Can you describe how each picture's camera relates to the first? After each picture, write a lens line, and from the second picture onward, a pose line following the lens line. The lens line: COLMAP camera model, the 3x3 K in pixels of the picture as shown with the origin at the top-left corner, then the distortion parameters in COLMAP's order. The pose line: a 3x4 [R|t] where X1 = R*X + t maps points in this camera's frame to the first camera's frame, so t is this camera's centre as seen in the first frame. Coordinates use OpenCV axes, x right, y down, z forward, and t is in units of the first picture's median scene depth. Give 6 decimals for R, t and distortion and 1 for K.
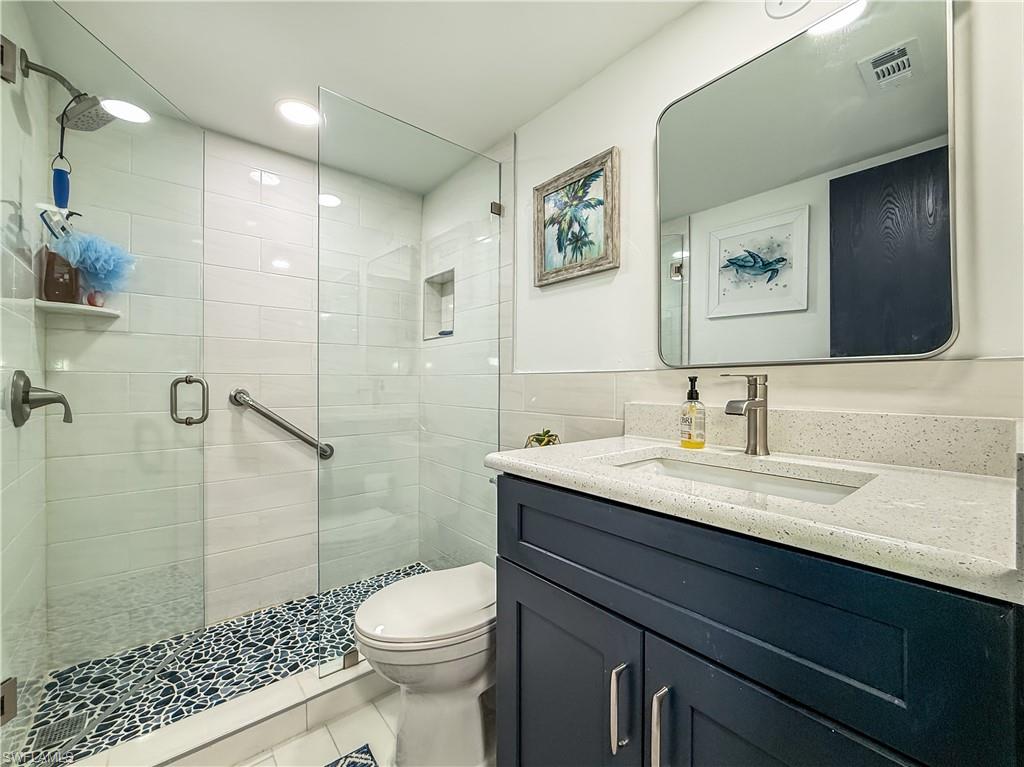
lens RADIAL K [[420.4, 0, 508.5], [0, 420.4, 382.1], [0, 0, 1]] dist [-0.009686, 0.000681]
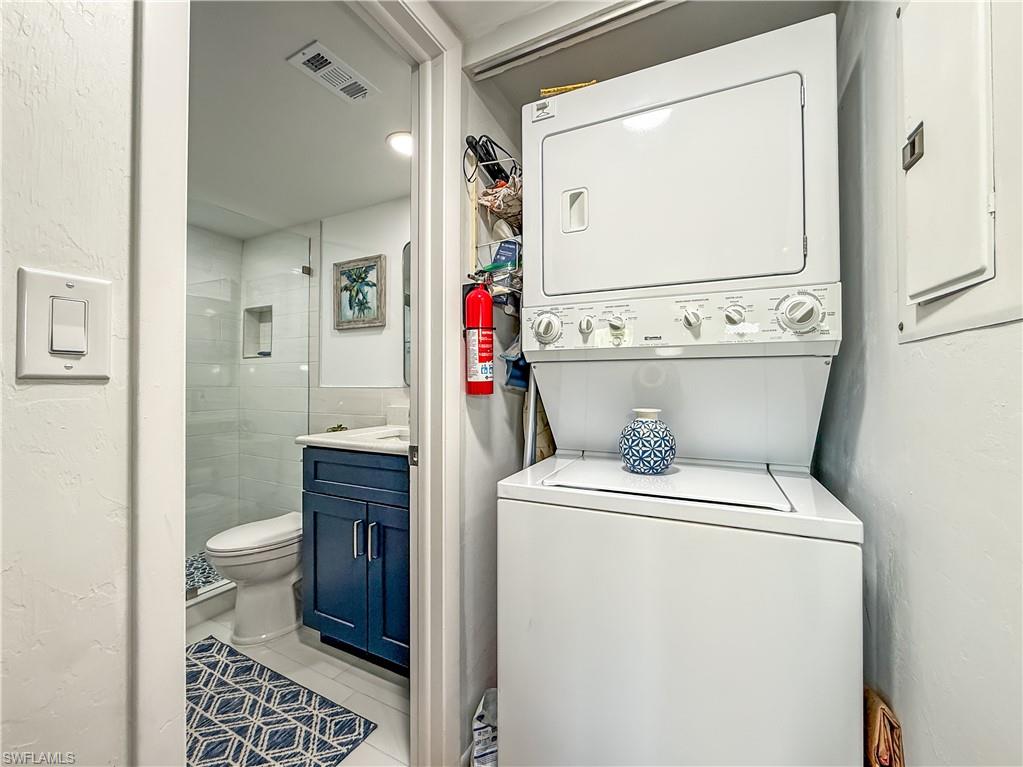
lens RADIAL K [[420.0, 0, 508.0], [0, 420.0, 382.1], [0, 0, 1]] dist [-0.009686, 0.000681]
pose [[0.922036, -0.001388, 0.387103, 0.059386], [0.002215, 0.999996, -0.001690, -0.038608], [-0.387099, 0.002416, 0.922035, -0.672273]]
